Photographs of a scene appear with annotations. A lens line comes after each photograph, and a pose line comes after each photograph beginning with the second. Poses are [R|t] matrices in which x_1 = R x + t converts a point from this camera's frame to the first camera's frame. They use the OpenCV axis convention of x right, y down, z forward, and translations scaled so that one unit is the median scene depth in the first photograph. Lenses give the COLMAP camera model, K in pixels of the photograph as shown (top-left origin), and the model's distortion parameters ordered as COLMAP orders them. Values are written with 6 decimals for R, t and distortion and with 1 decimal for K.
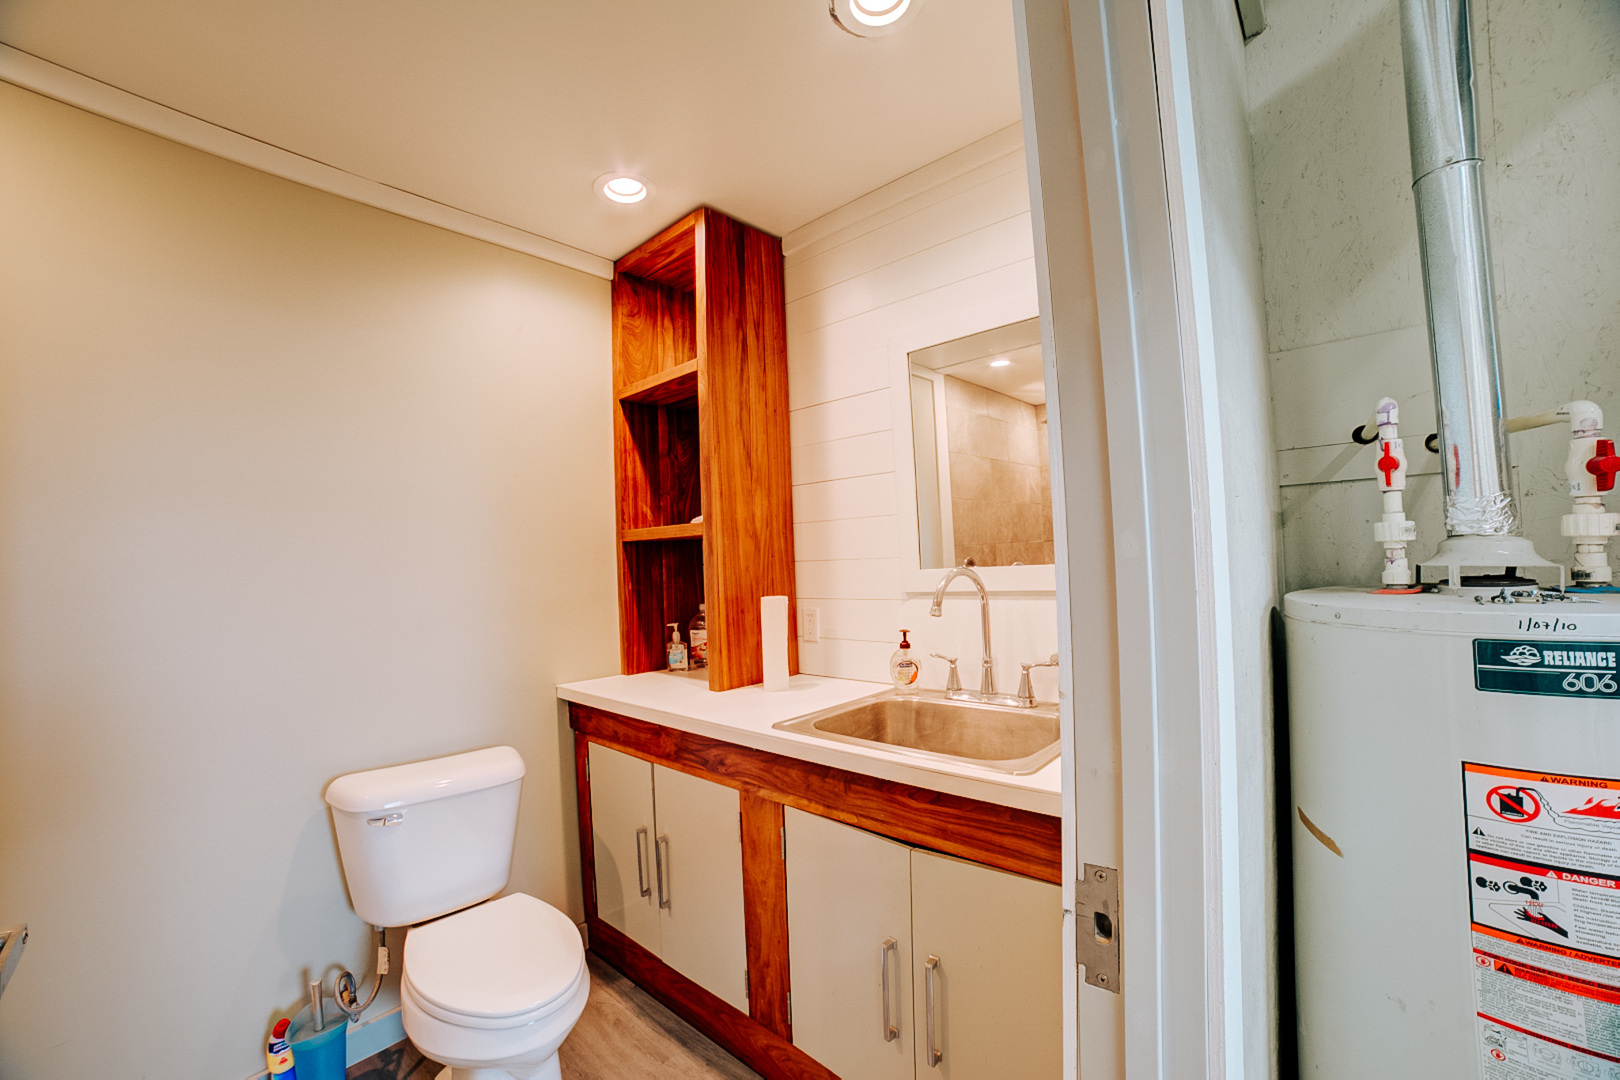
lens RADIAL K [[638.8, 0, 804.8], [0, 638.8, 544.7], [0, 0, 1]] dist [-0.099949, 0.027914]
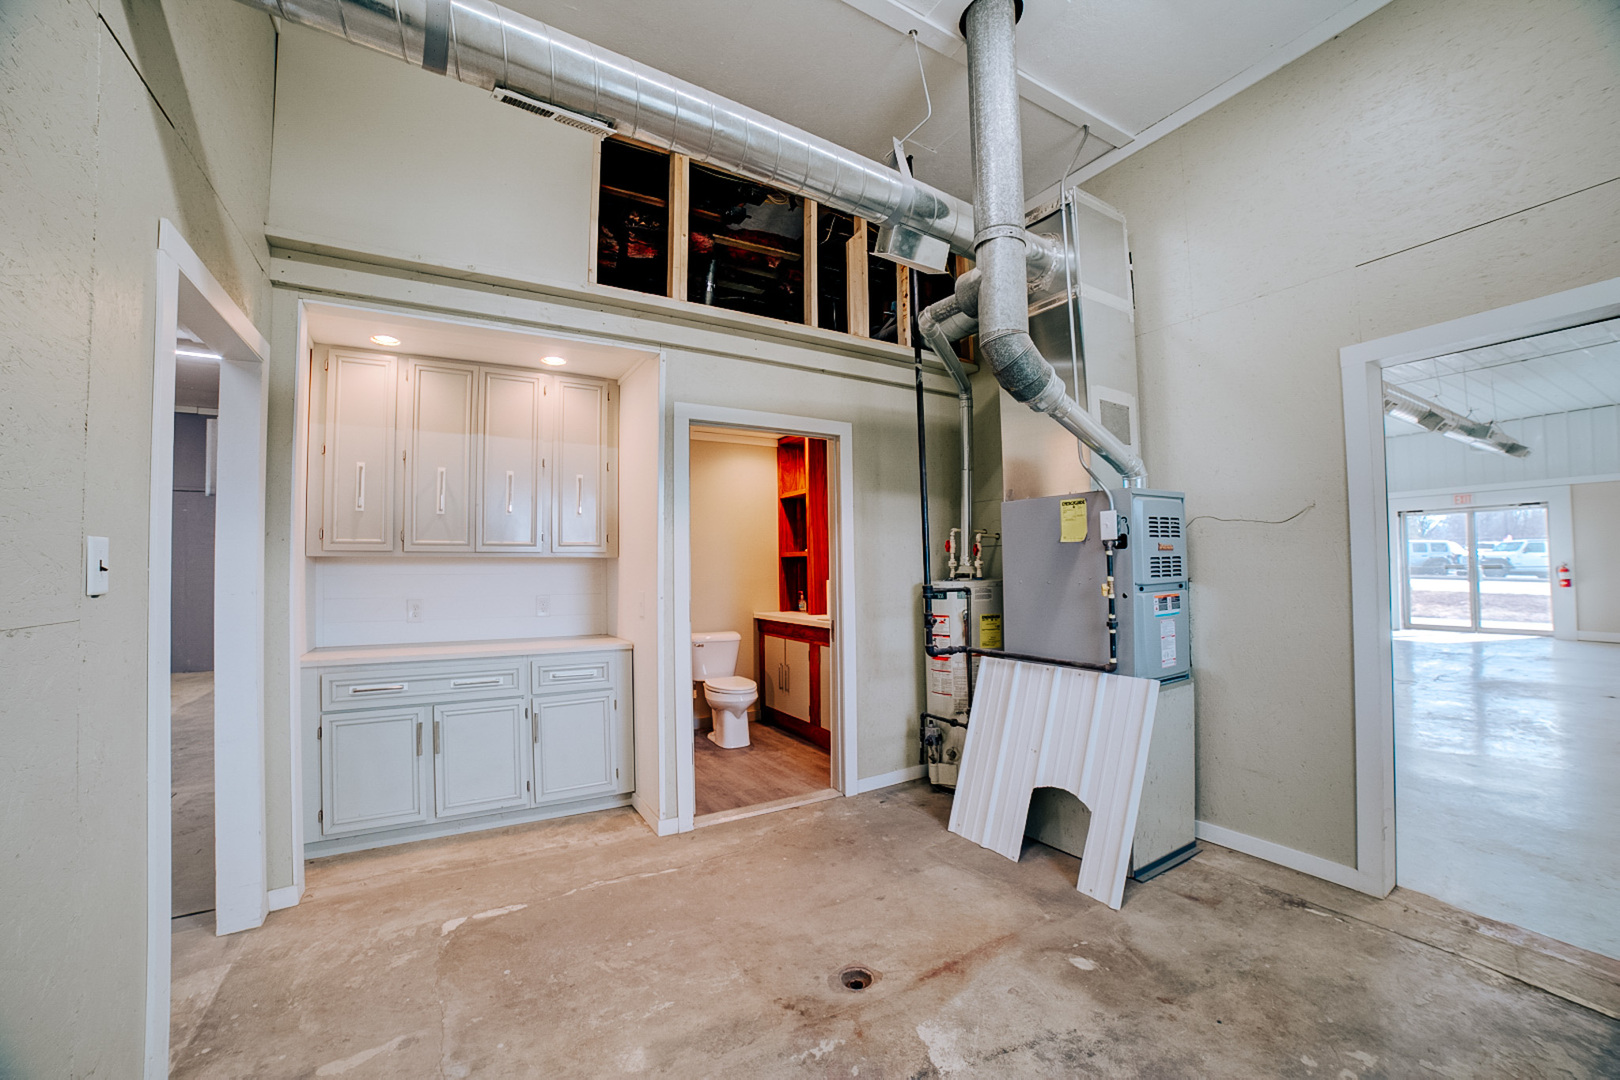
lens RADIAL K [[638.8, 0, 804.8], [0, 638.8, 544.7], [0, 0, 1]] dist [-0.099949, 0.027914]
pose [[0.951424, 0.014150, -0.307559, 0.627259], [-0.015722, 0.999873, -0.002635, -0.054340], [0.307483, 0.007343, 0.951525, -1.481301]]
